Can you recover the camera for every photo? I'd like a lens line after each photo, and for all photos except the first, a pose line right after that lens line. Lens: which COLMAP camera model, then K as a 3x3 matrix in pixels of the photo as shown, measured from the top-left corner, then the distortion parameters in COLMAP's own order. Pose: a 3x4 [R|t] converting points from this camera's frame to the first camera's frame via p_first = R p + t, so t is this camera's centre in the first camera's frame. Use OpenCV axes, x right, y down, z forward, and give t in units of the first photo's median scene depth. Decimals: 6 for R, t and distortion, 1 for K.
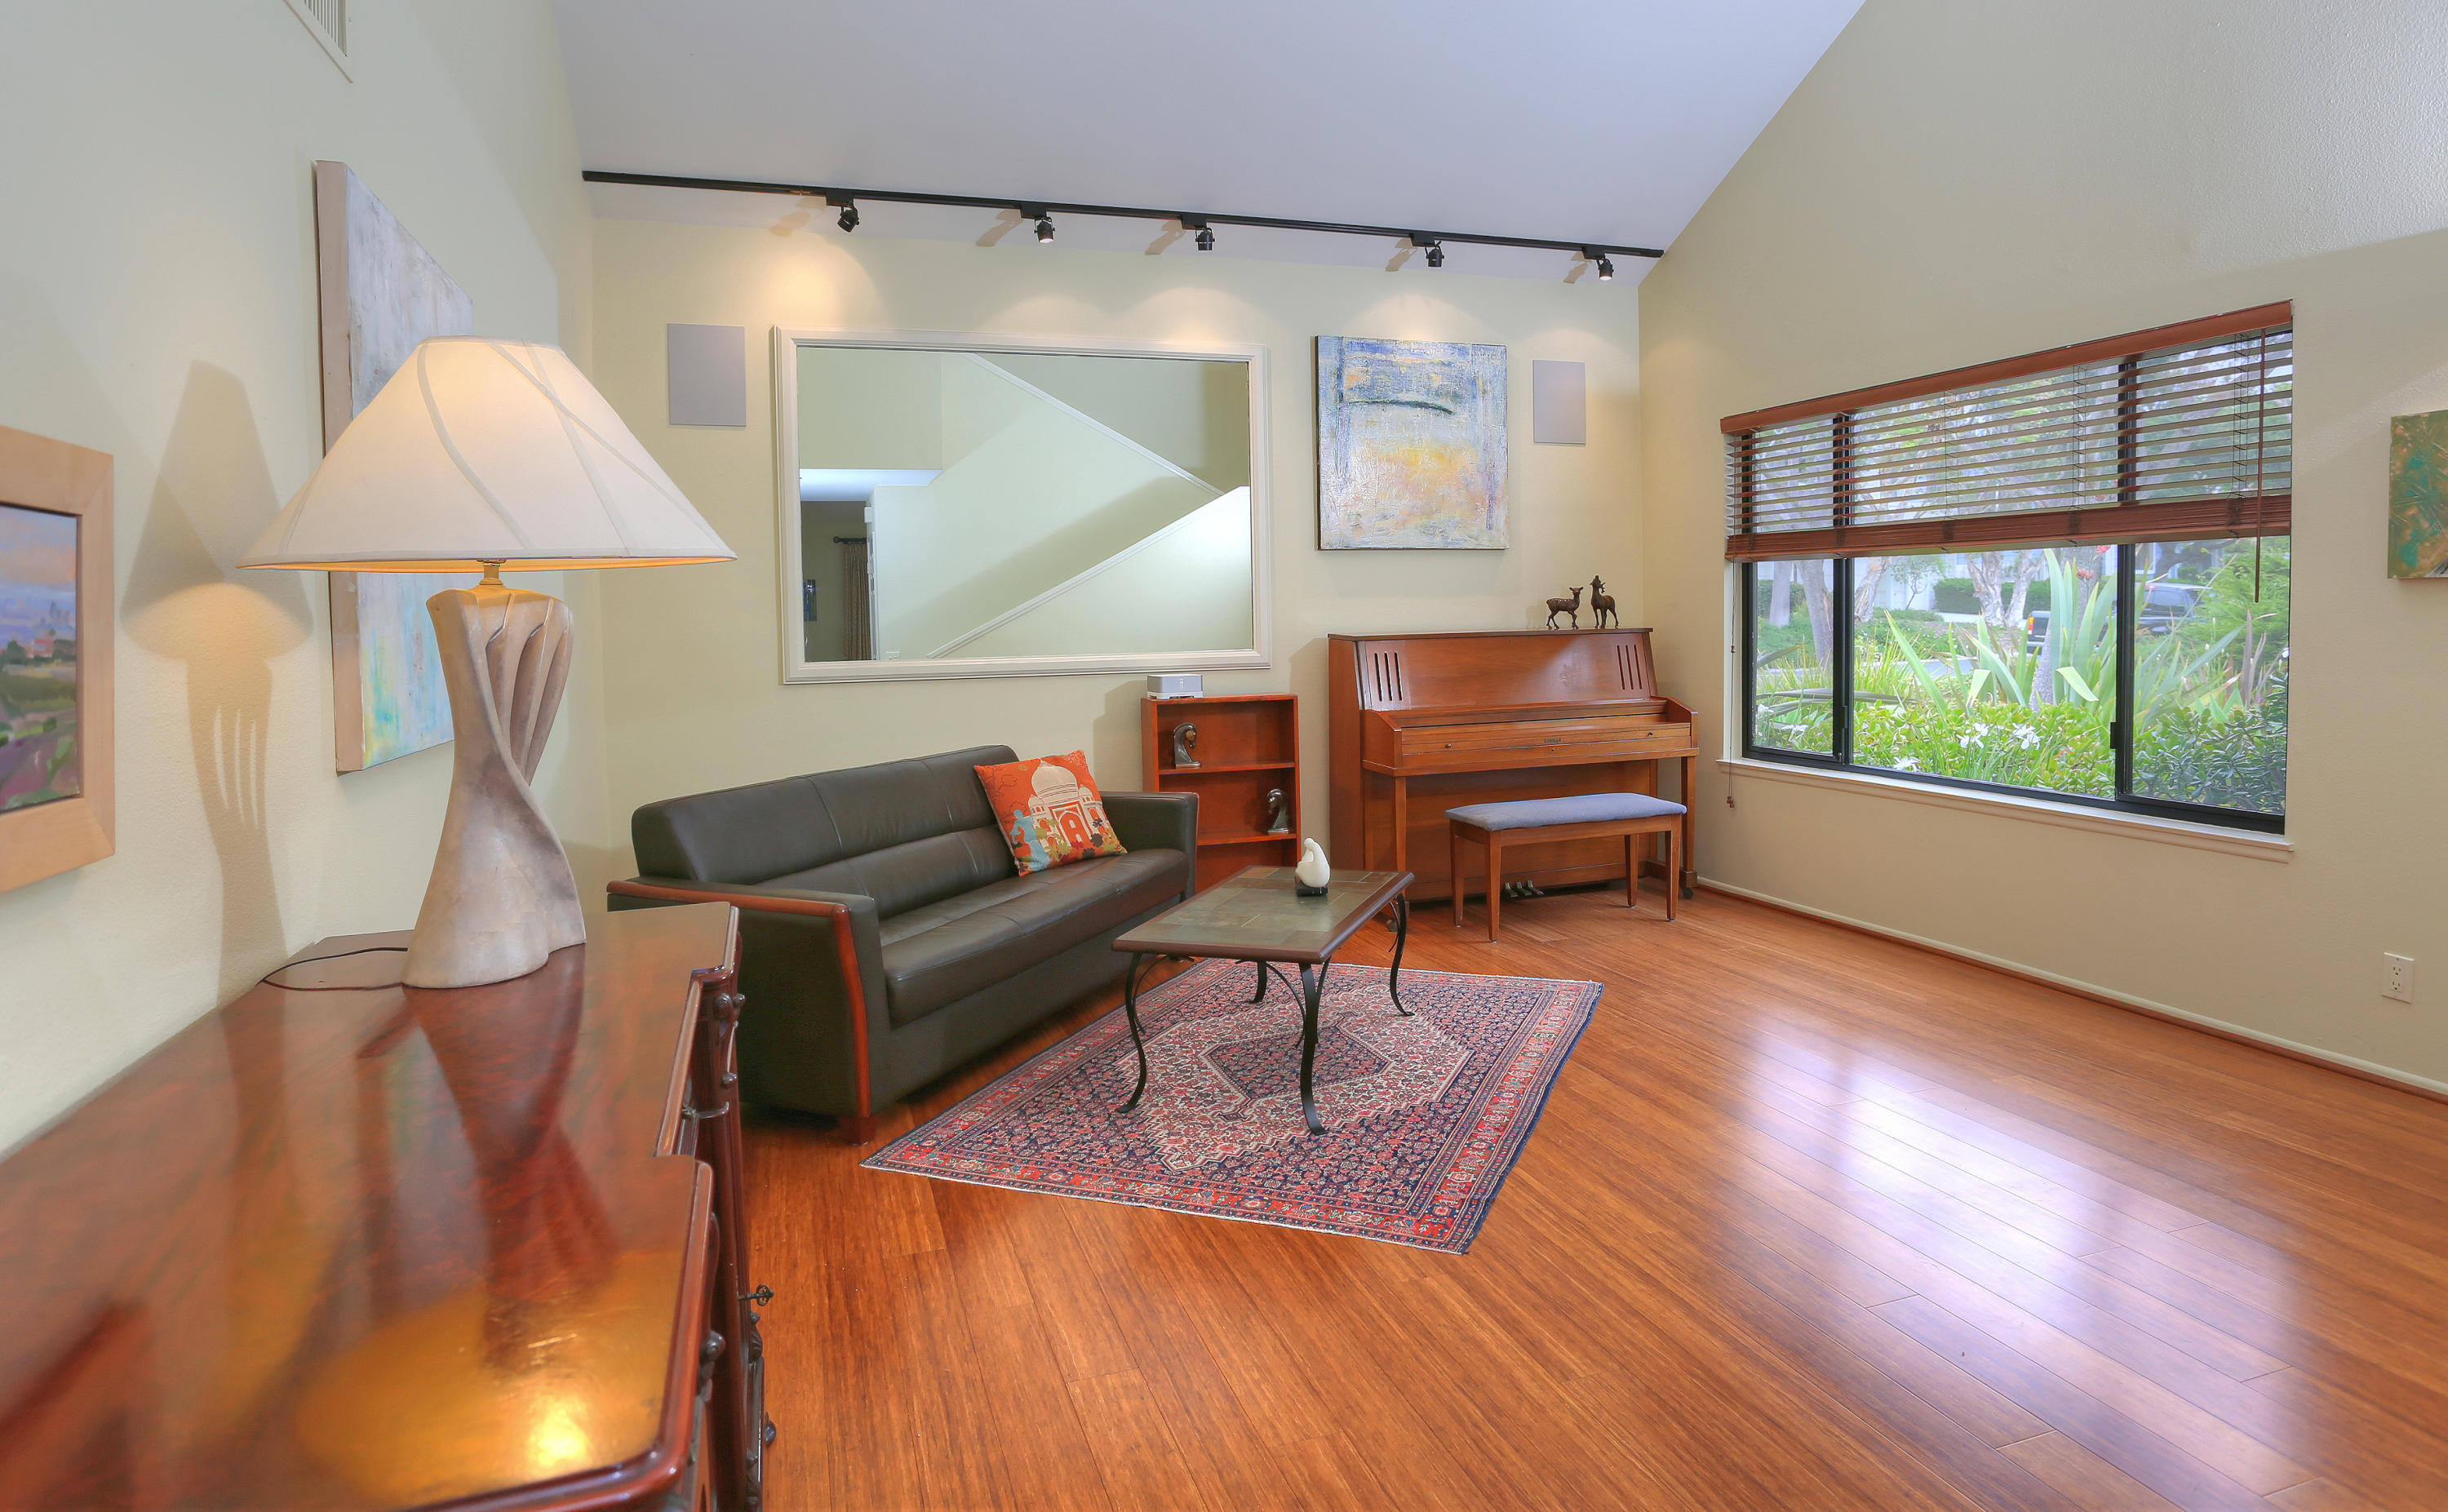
lens RADIAL K [[1393.5, 0, 1224.0], [0, 1393.5, 756.0], [0, 0, 1]] dist [0.000805, 0.000157]
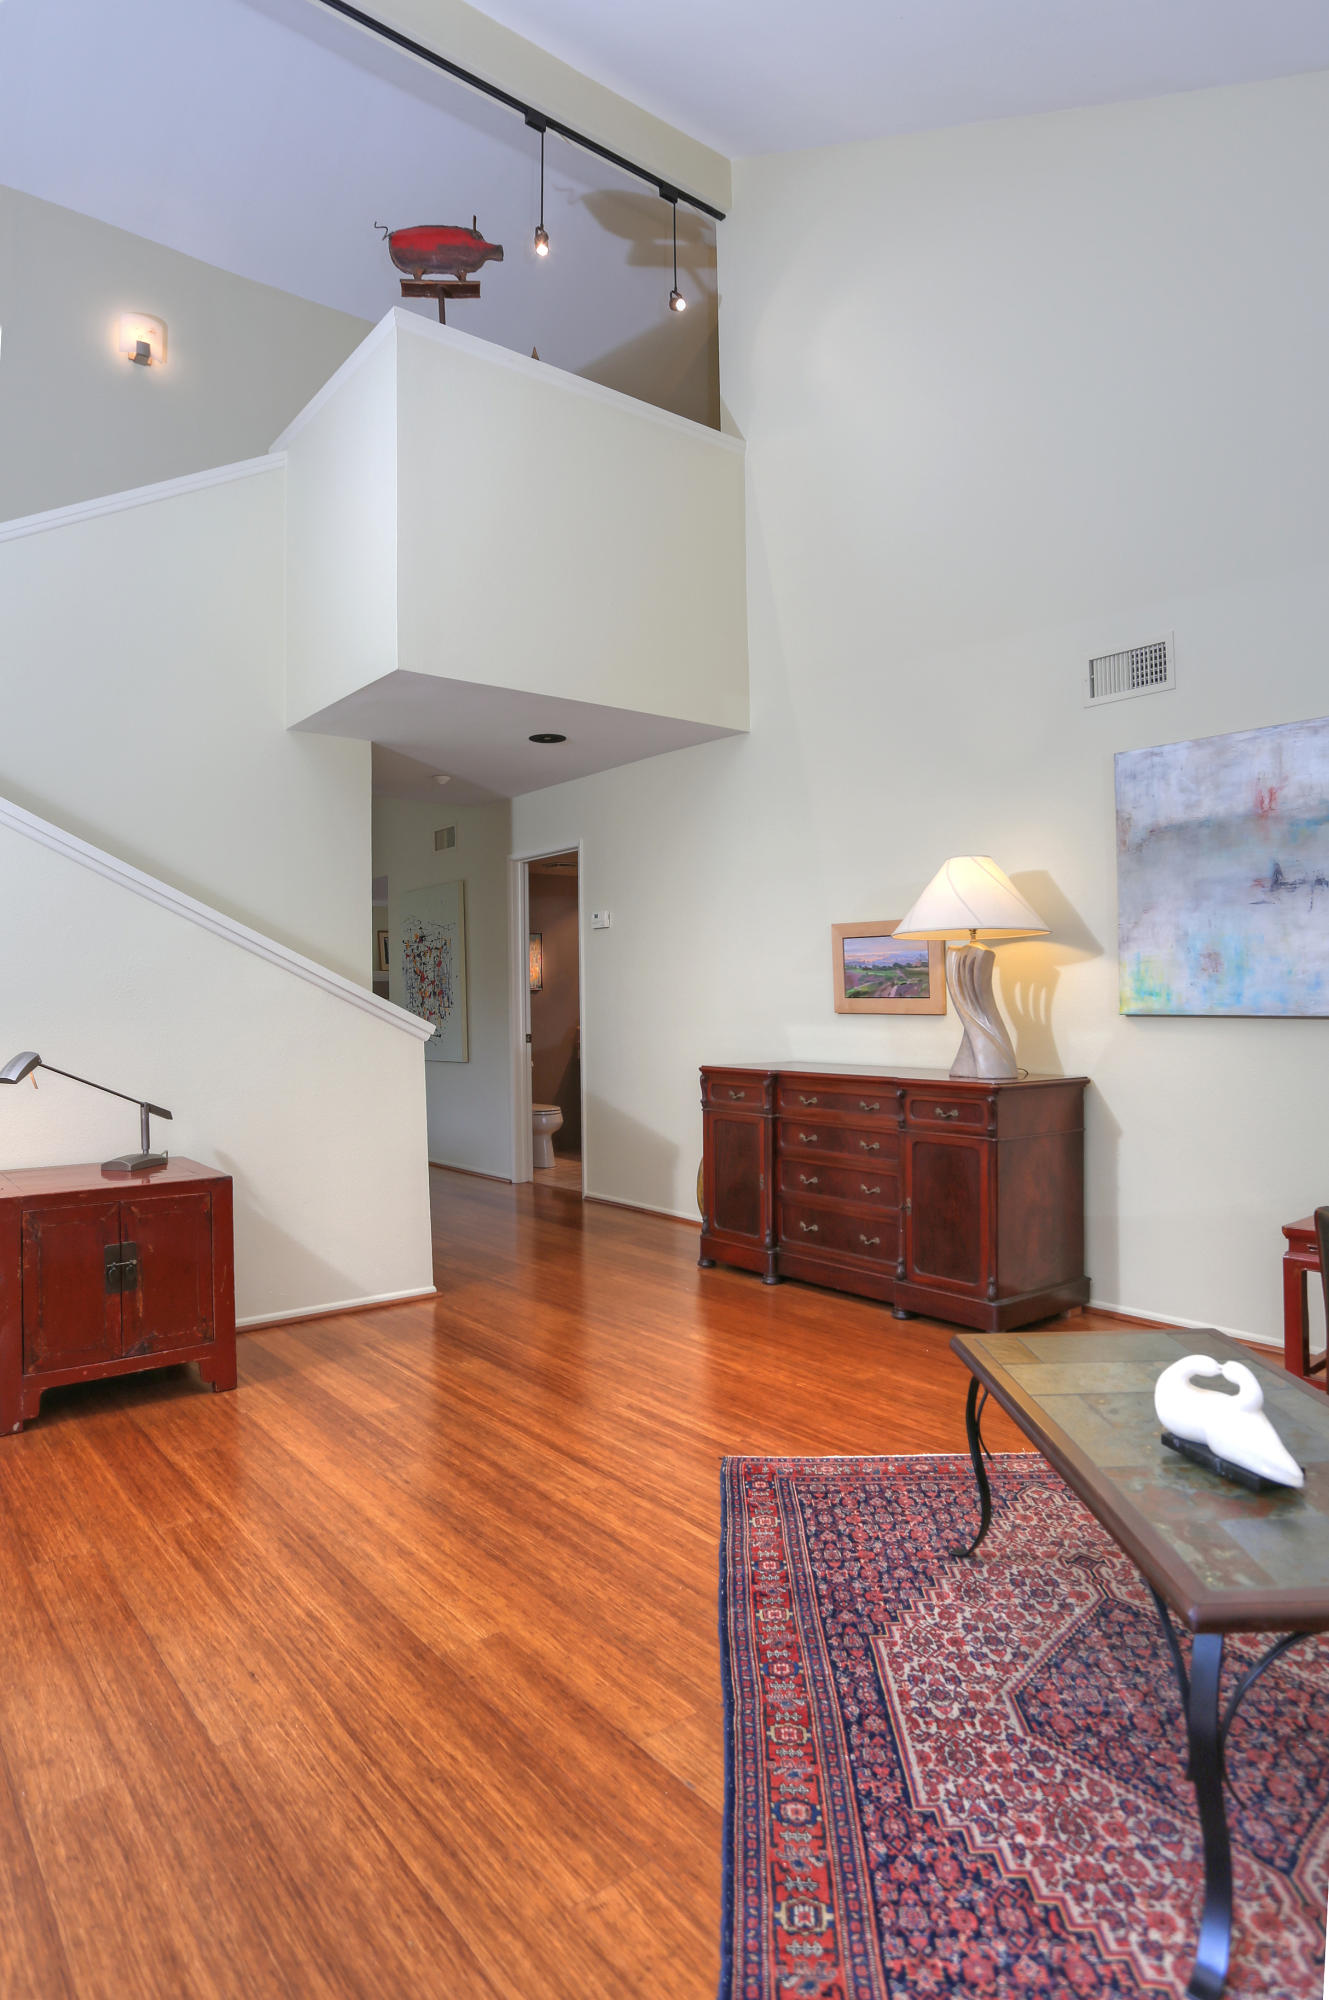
lens RADIAL K [[1112.1, 0, 664.5], [0, 1112.1, 1000.0], [0, 0, 1]] dist [0.000454, 0.001702]
pose [[-0.937714, 0.025375, -0.346481, 0.463847], [-0.011132, 0.994622, 0.102969, -0.123904], [0.347231, 0.100412, -0.932388, 1.564711]]
